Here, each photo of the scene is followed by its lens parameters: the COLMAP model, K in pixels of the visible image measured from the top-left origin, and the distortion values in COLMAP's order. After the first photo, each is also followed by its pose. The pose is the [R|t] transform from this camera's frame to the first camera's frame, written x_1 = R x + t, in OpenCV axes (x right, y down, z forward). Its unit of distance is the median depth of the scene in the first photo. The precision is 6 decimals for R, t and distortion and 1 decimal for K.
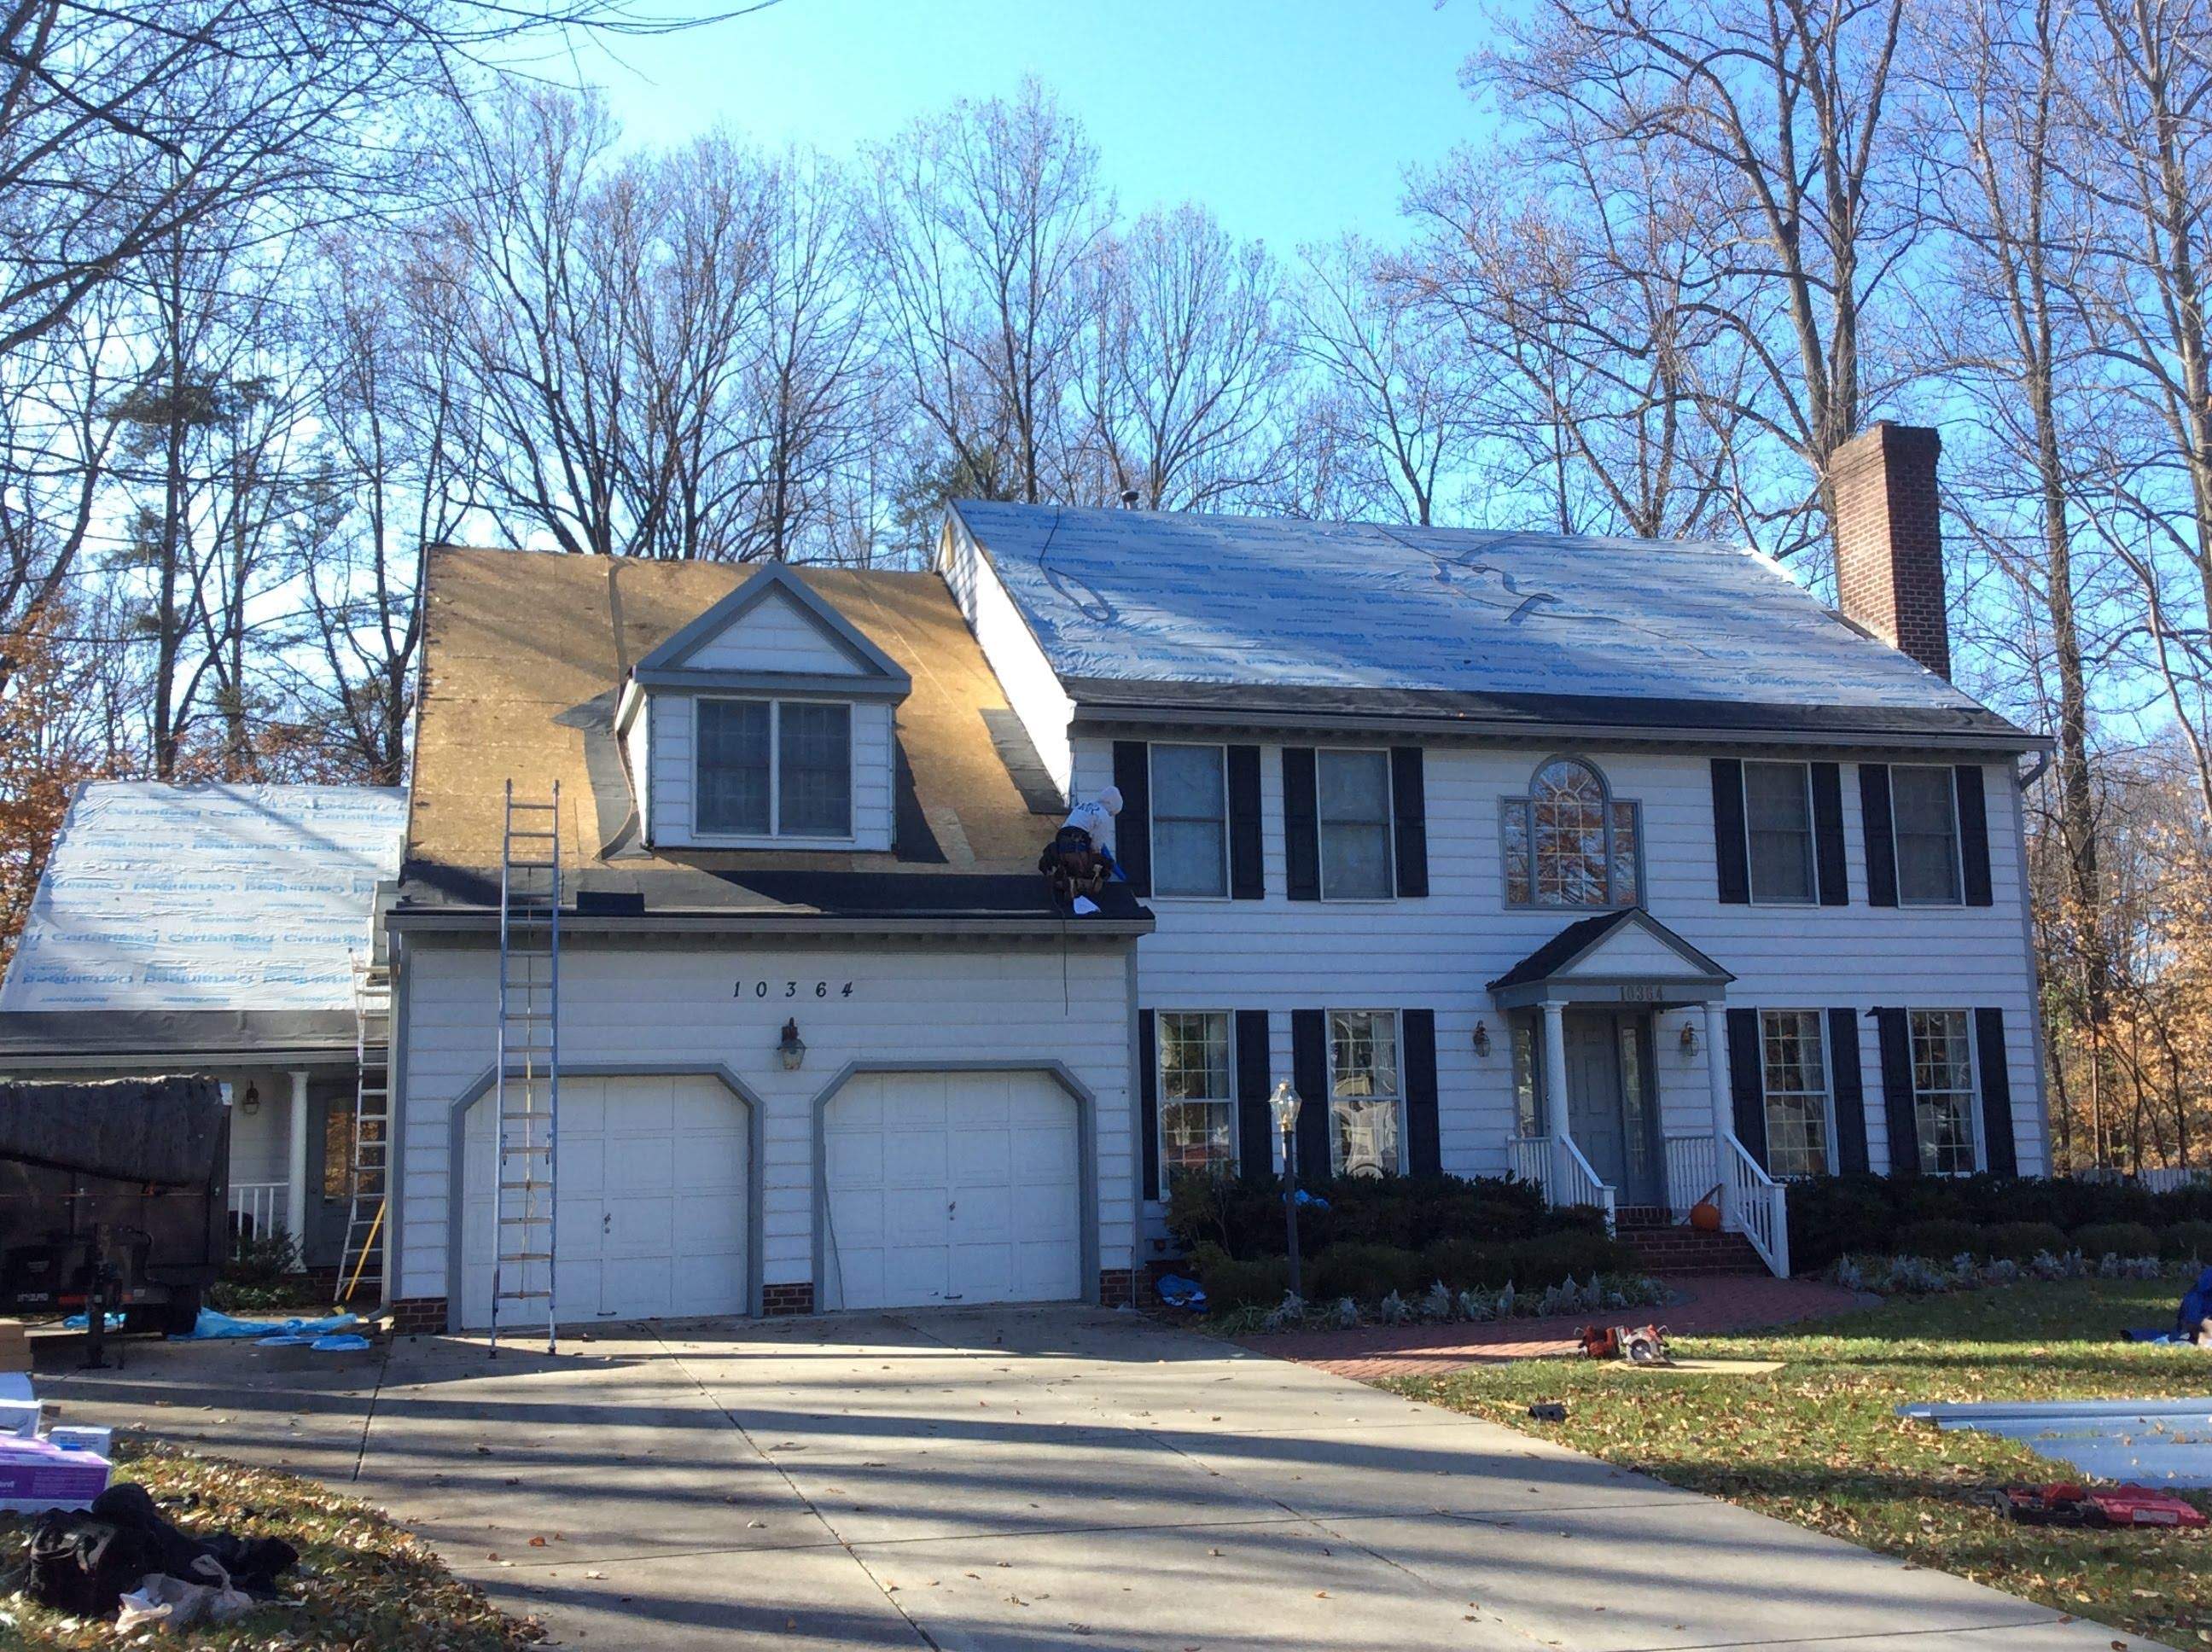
lens RADIAL K [[2298.4, 0, 1116.3], [0, 2298.4, 828.5], [0, 0, 1]] dist [0.122456, -0.313792]
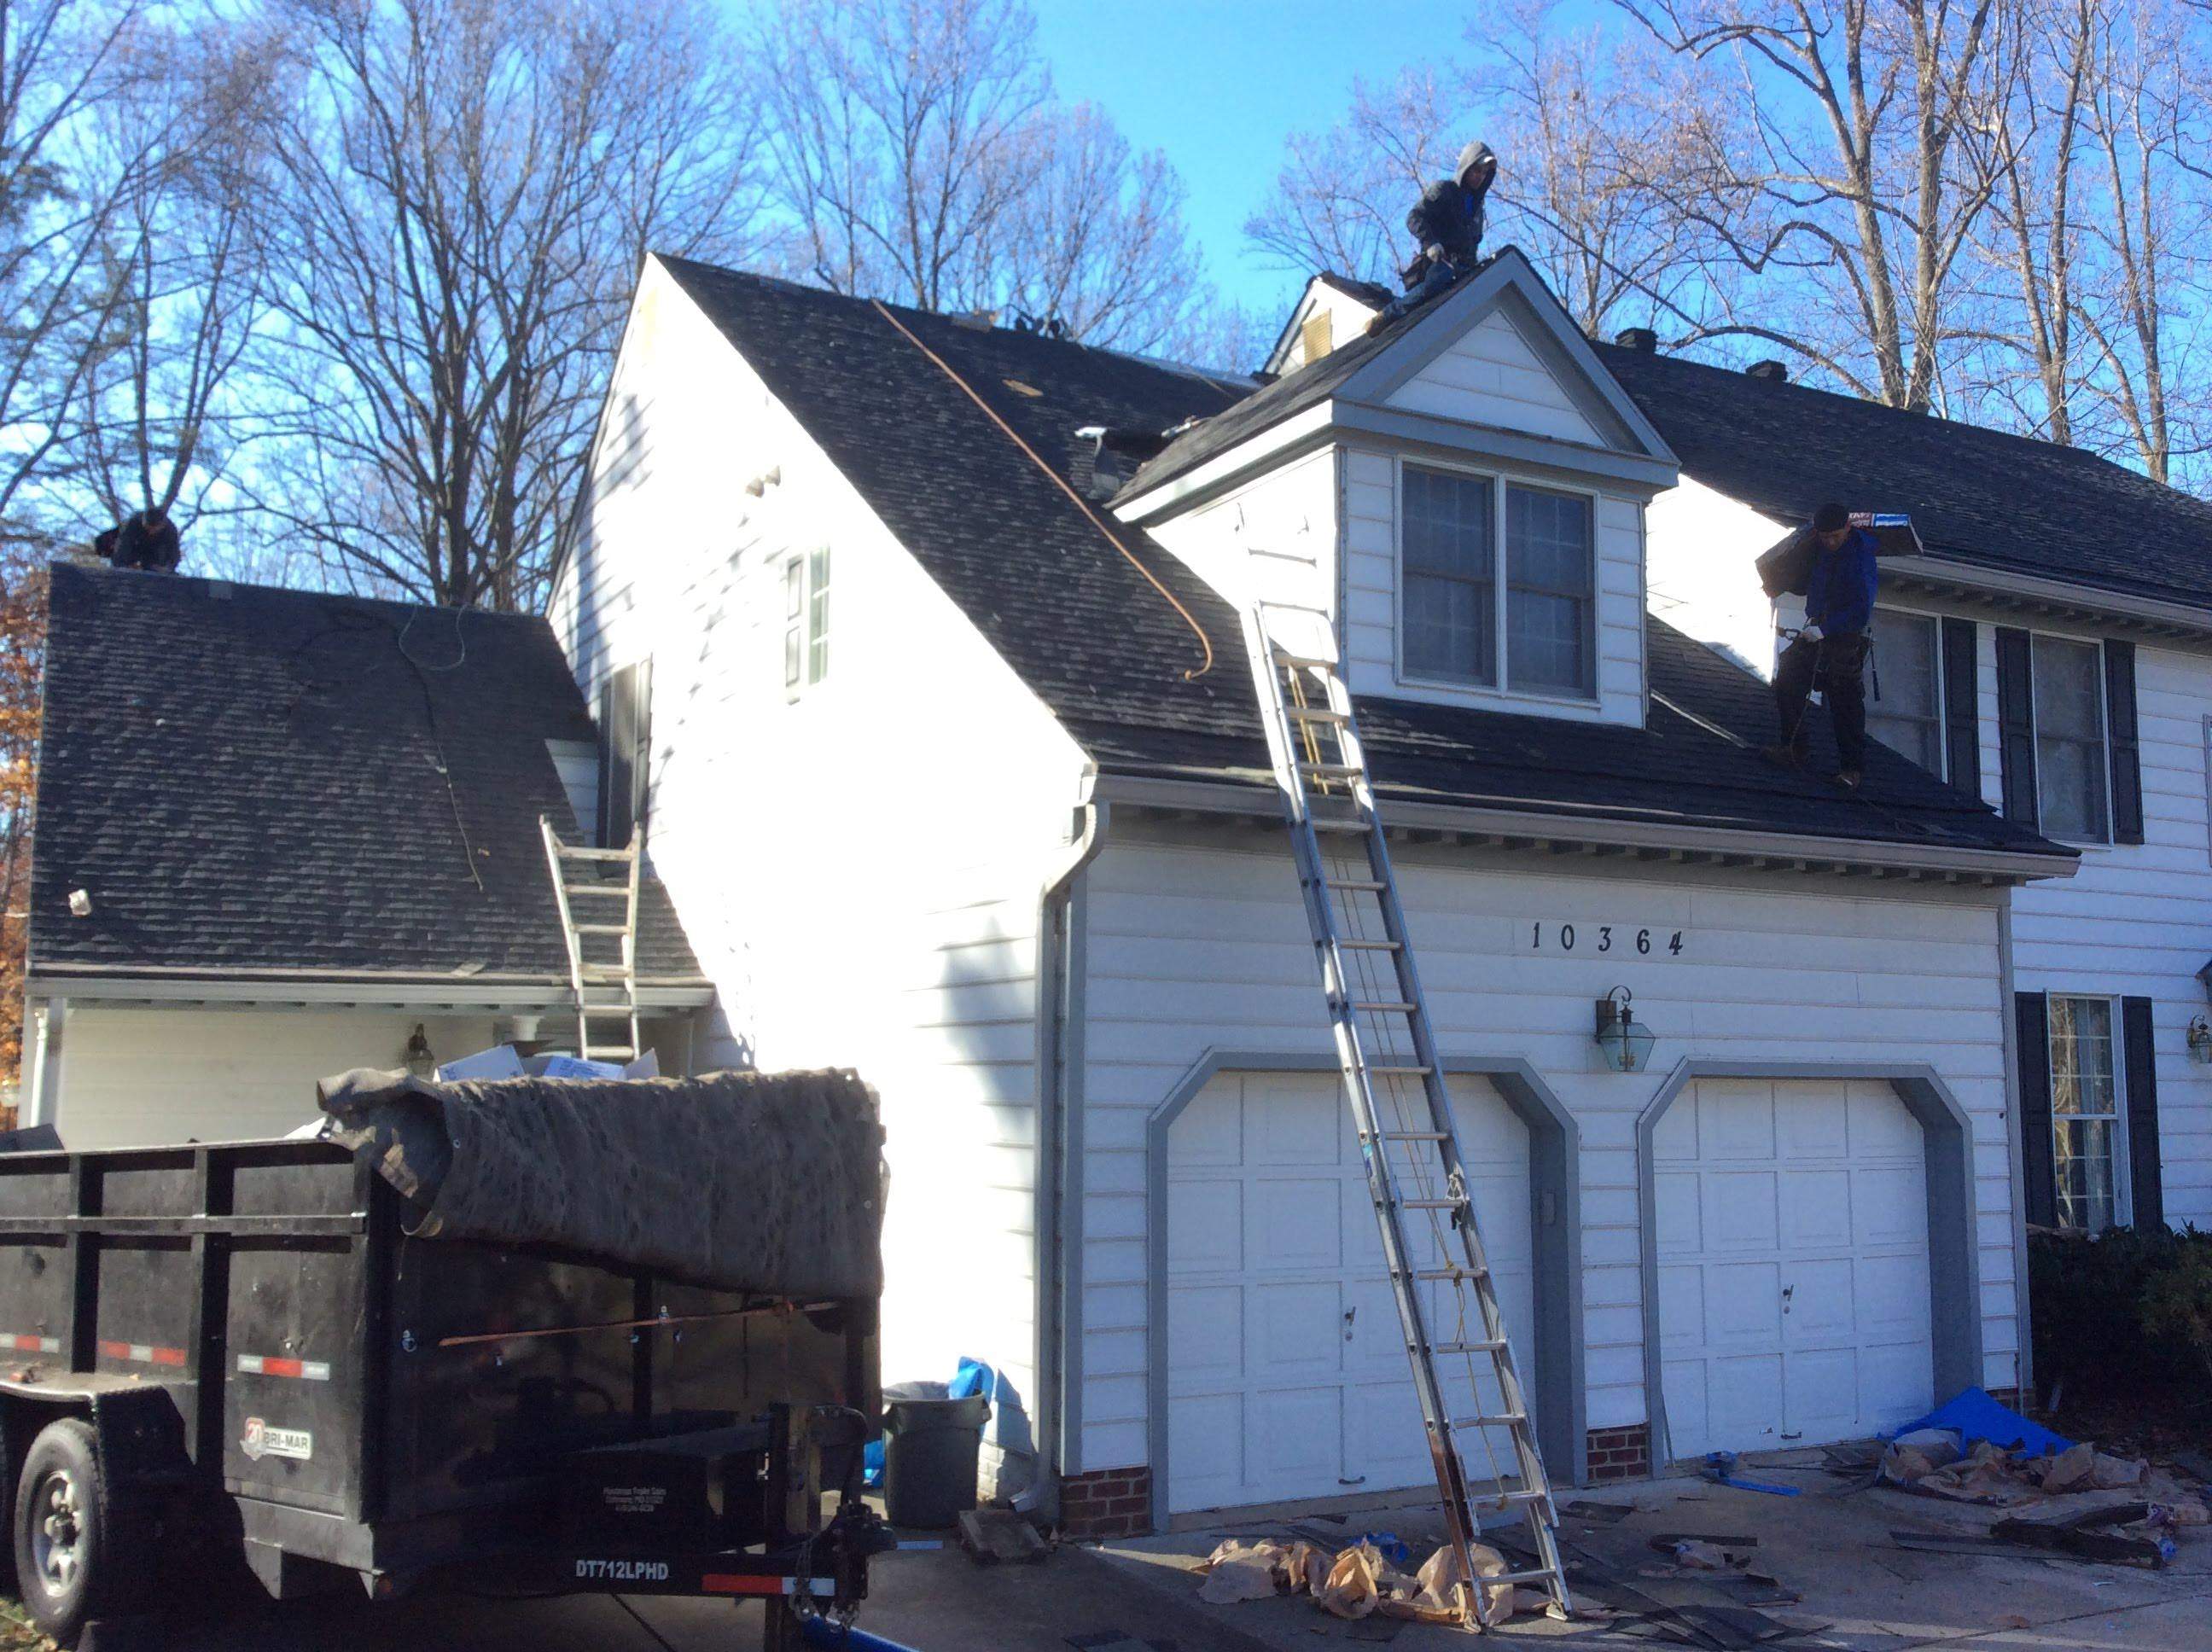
lens RADIAL K [[2061.7, 0, 1122.9], [0, 2061.7, 826.8], [0, 0, 1]] dist [0.118052, -0.269522]
pose [[0.976635, 0.058364, 0.206827, -0.182018], [-0.063849, 0.997760, 0.019942, 0.017671], [-0.205200, -0.032682, 0.978174, 0.232420]]
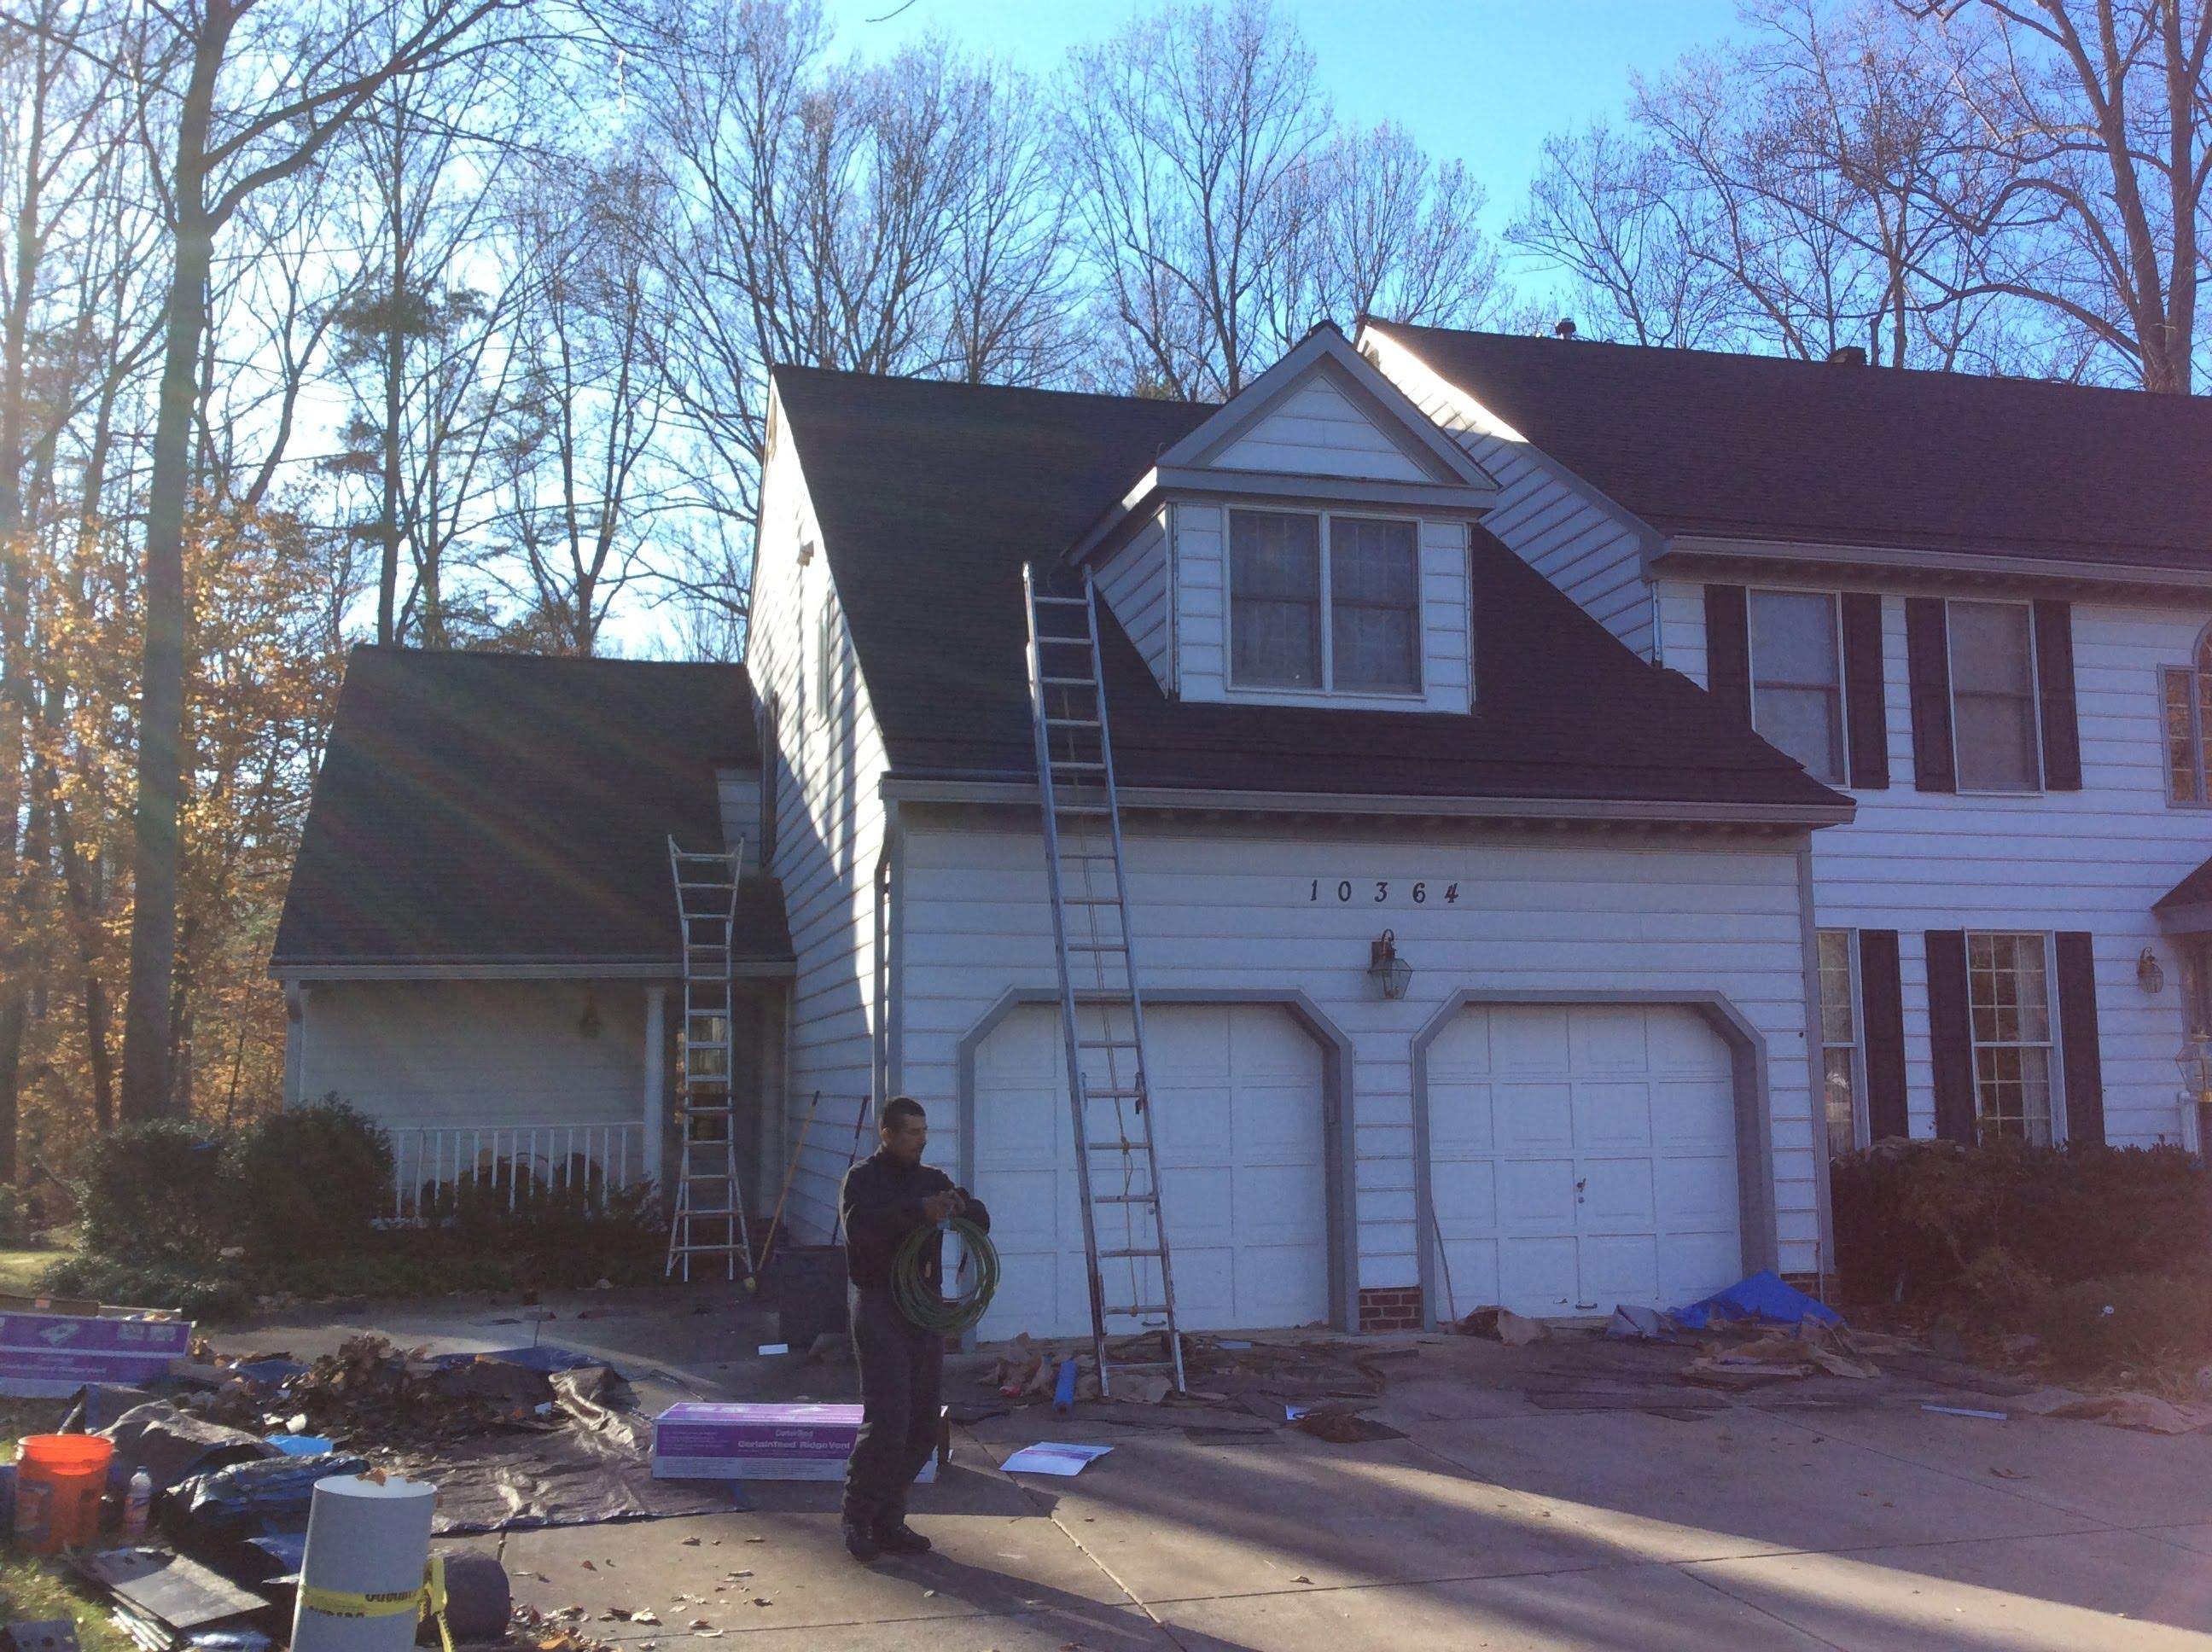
lens RADIAL K [[2047.5, 0, 1106.0], [0, 2047.5, 826.0], [0, 0, 1]] dist [0.119168, -0.301133]
pose [[0.999606, 0.013419, -0.024645, -0.102061], [-0.012691, 0.999486, 0.029437, 0.014234], [0.025028, -0.029113, 0.999263, 0.158952]]
